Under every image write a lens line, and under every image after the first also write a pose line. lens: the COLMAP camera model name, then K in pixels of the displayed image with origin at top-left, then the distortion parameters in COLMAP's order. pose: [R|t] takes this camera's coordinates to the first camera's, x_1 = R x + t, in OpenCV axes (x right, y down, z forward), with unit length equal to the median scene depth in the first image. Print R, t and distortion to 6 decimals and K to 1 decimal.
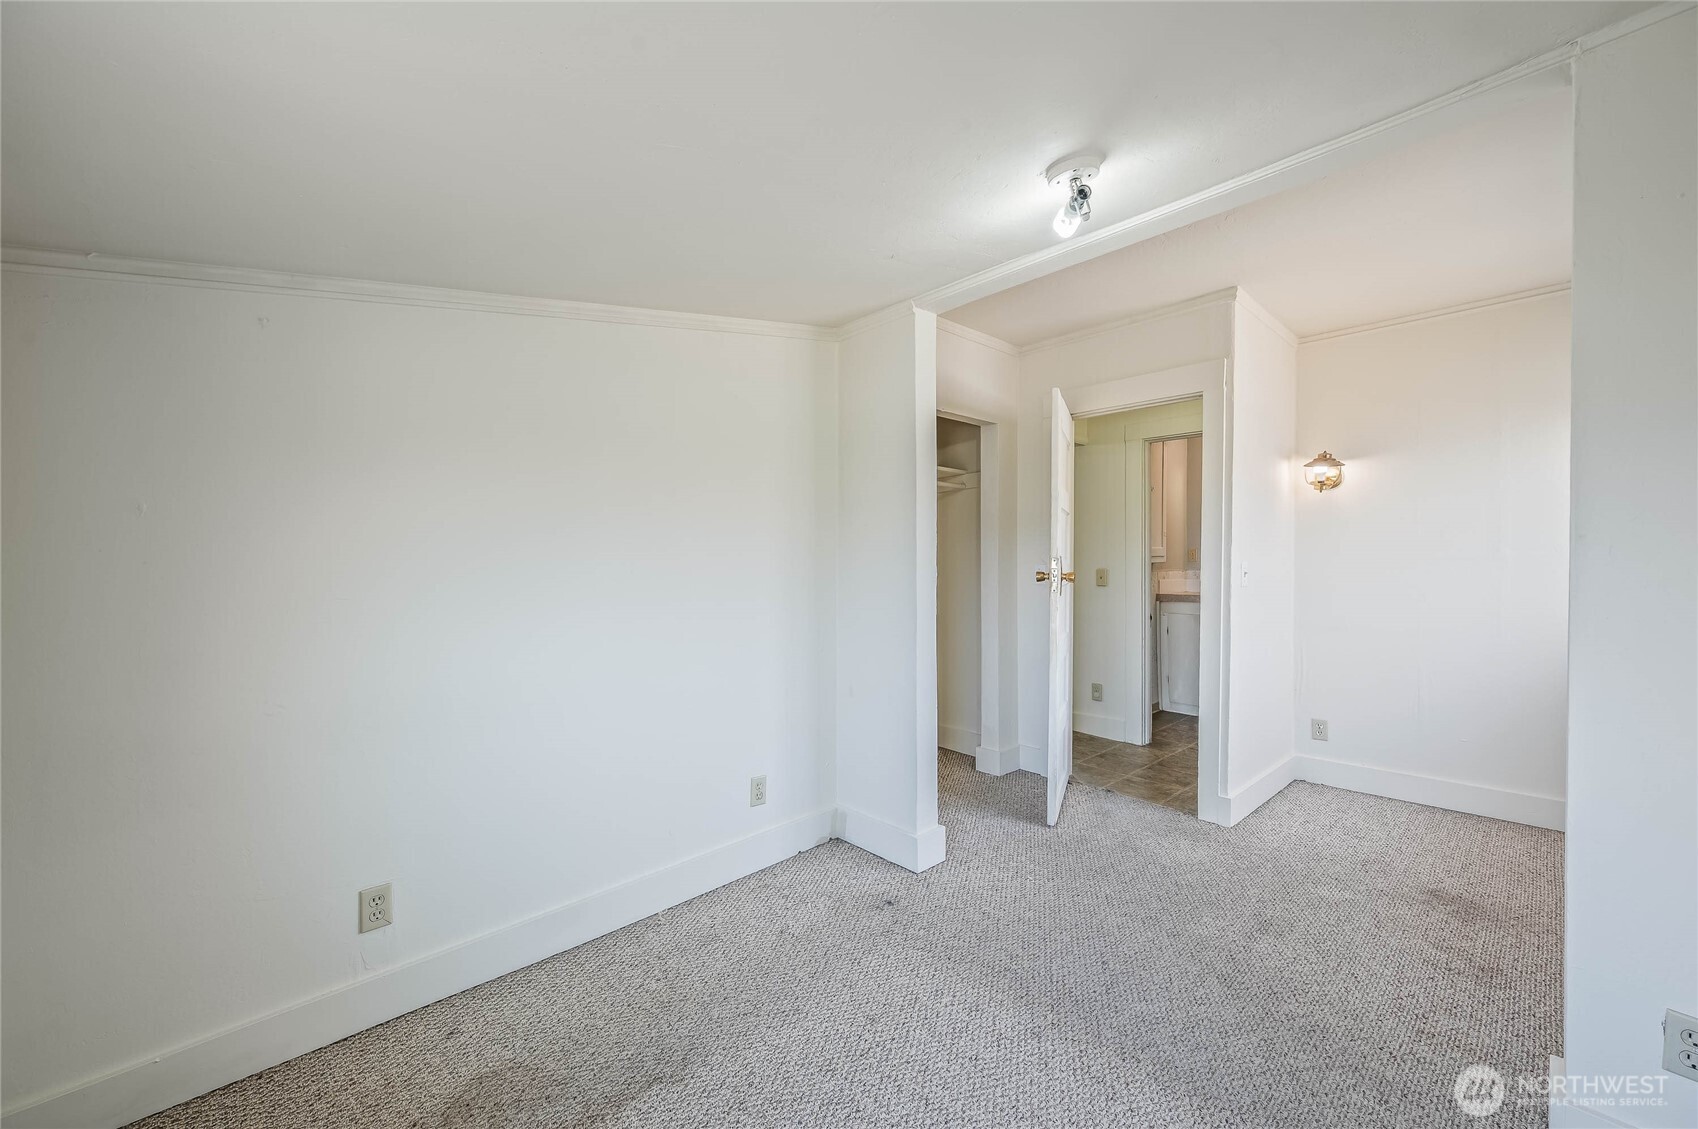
lens RADIAL K [[676.9, 0, 845.9], [0, 676.9, 567.2], [0, 0, 1]] dist [0.001688, -0.000830]
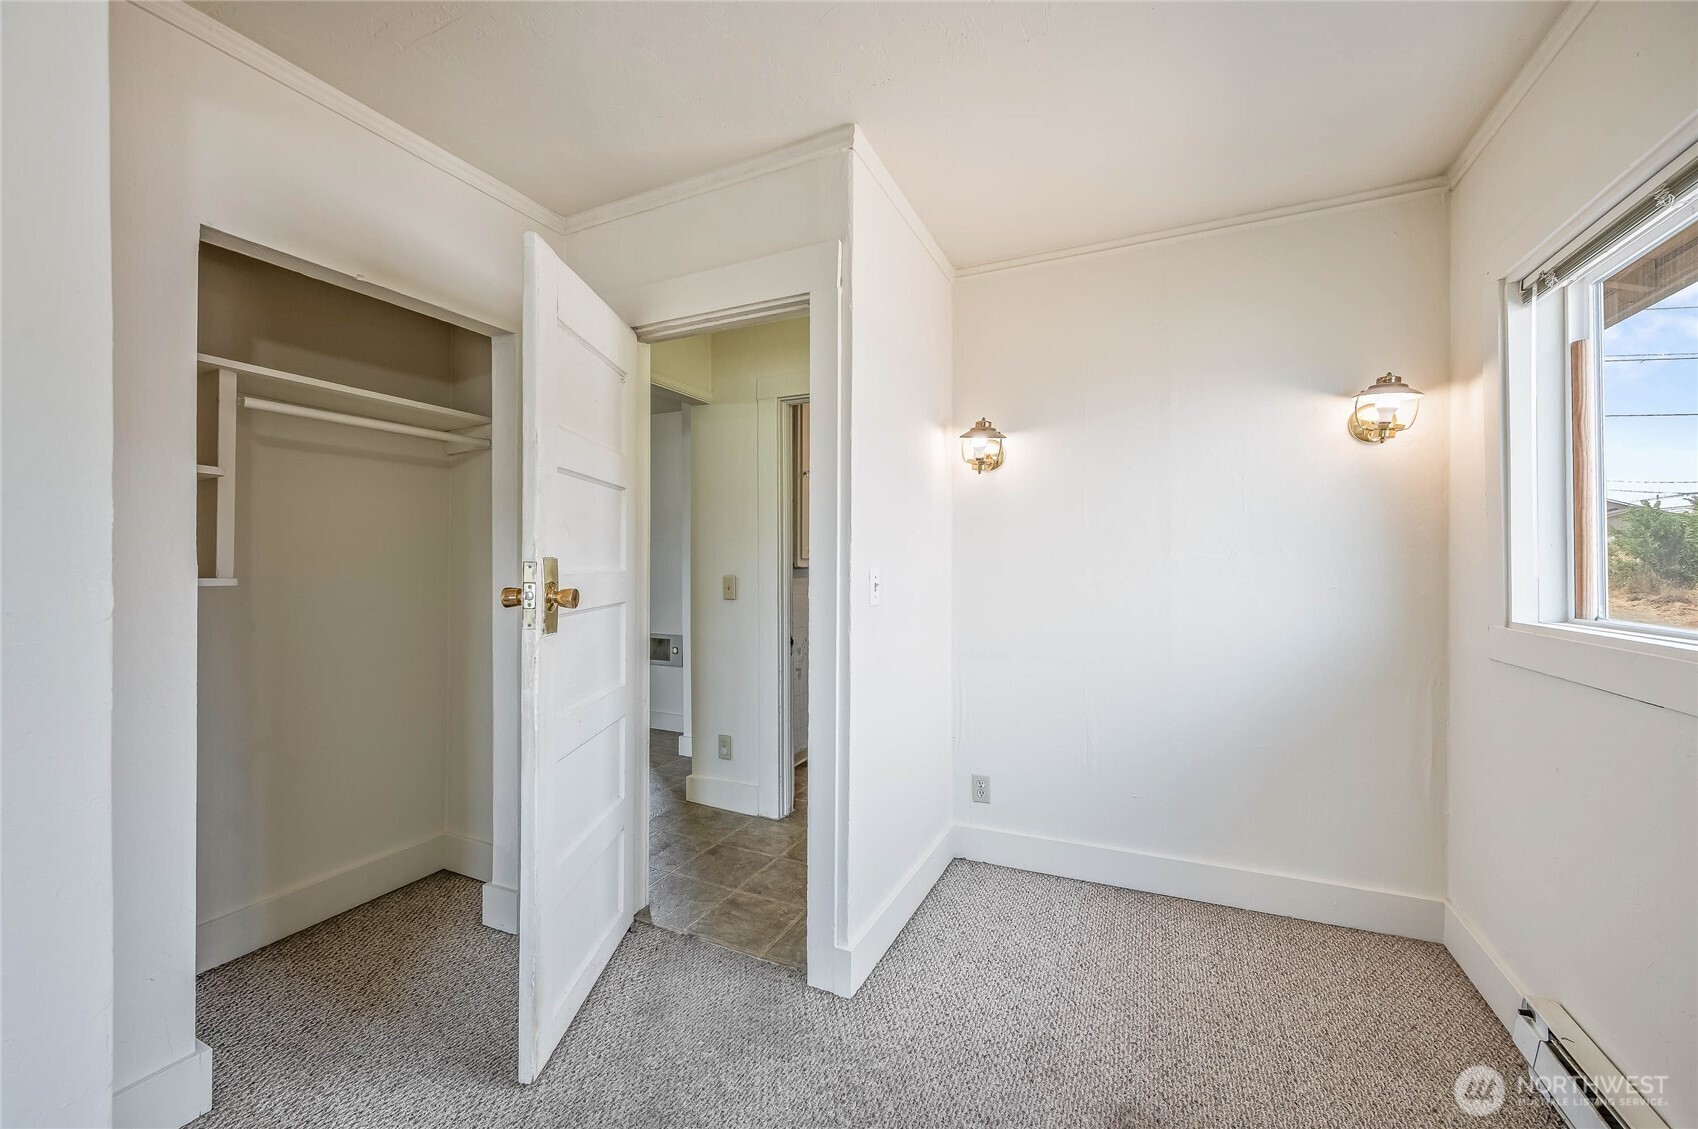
lens RADIAL K [[676.9, 0, 850.5], [0, 676.9, 560.4], [0, 0, 1]] dist [0.001688, -0.000830]
pose [[0.925611, 0.000062, 0.378476, 0.285495], [0.004429, 0.999930, -0.010993, -0.006798], [-0.378450, 0.011852, 0.925546, 0.362141]]
